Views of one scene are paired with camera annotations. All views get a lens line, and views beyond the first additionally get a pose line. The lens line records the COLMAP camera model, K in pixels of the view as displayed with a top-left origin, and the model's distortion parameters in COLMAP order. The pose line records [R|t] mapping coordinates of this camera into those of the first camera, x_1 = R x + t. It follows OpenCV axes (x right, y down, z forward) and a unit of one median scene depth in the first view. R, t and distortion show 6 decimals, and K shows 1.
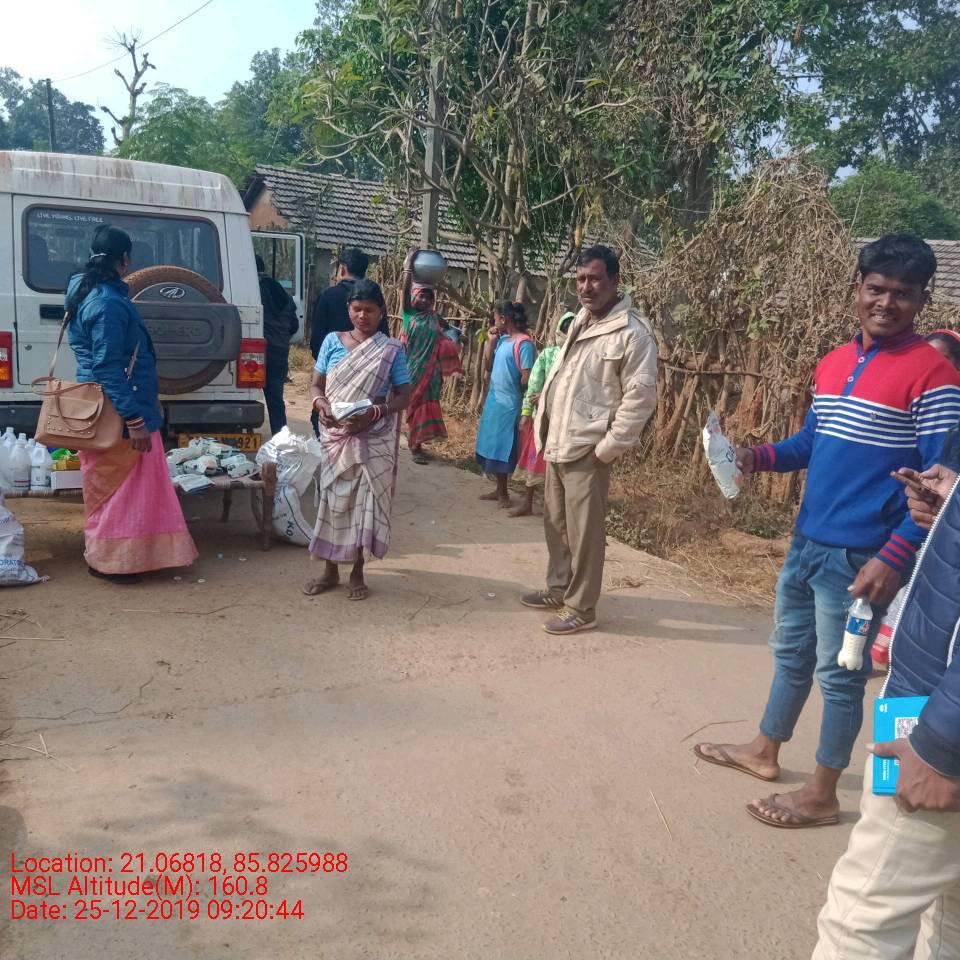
lens RADIAL K [[962.0, 0, 480.4], [0, 962.0, 453.6], [0, 0, 1]] dist [0.006729, -0.037239]
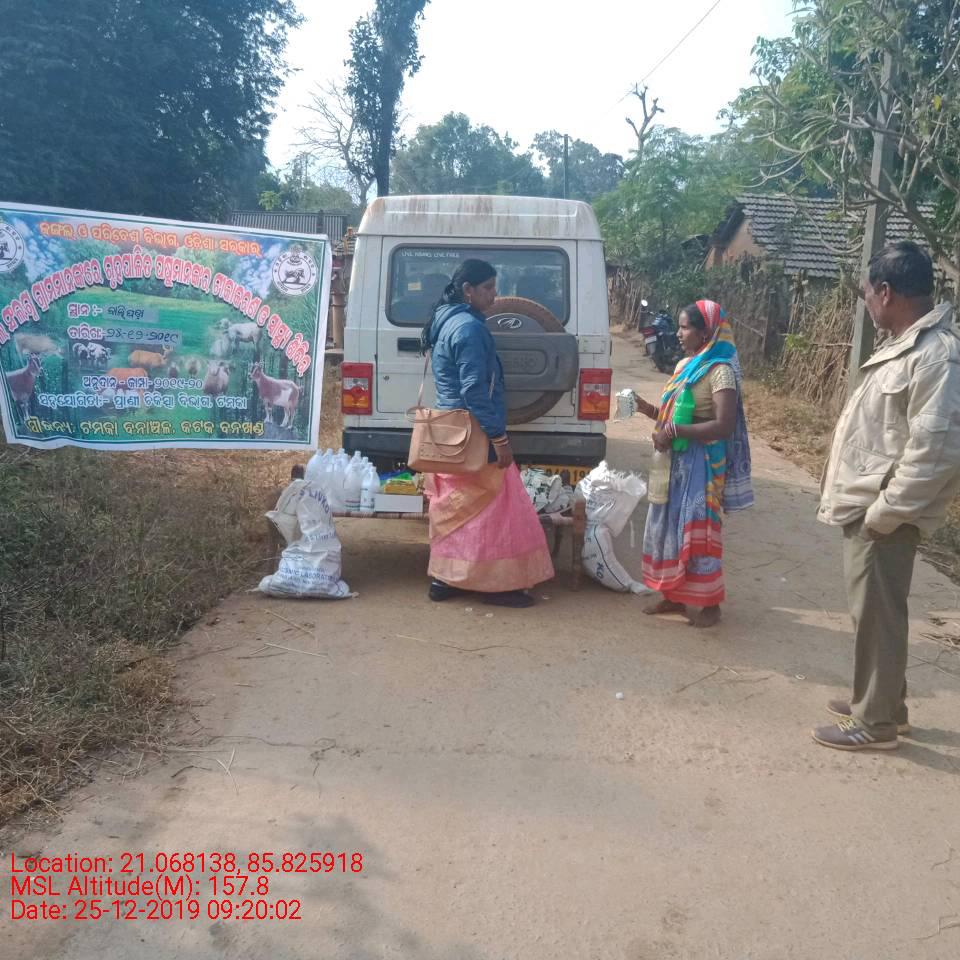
lens RADIAL K [[941.2, 0, 480.0], [0, 941.2, 480.0], [0, 0, 1]] dist [-0.002717, -0.014398]
pose [[0.862869, 0.054887, -0.502439, 0.151369], [-0.056379, 0.998334, 0.012236, -0.014458], [0.502274, 0.017769, 0.864526, 0.138437]]
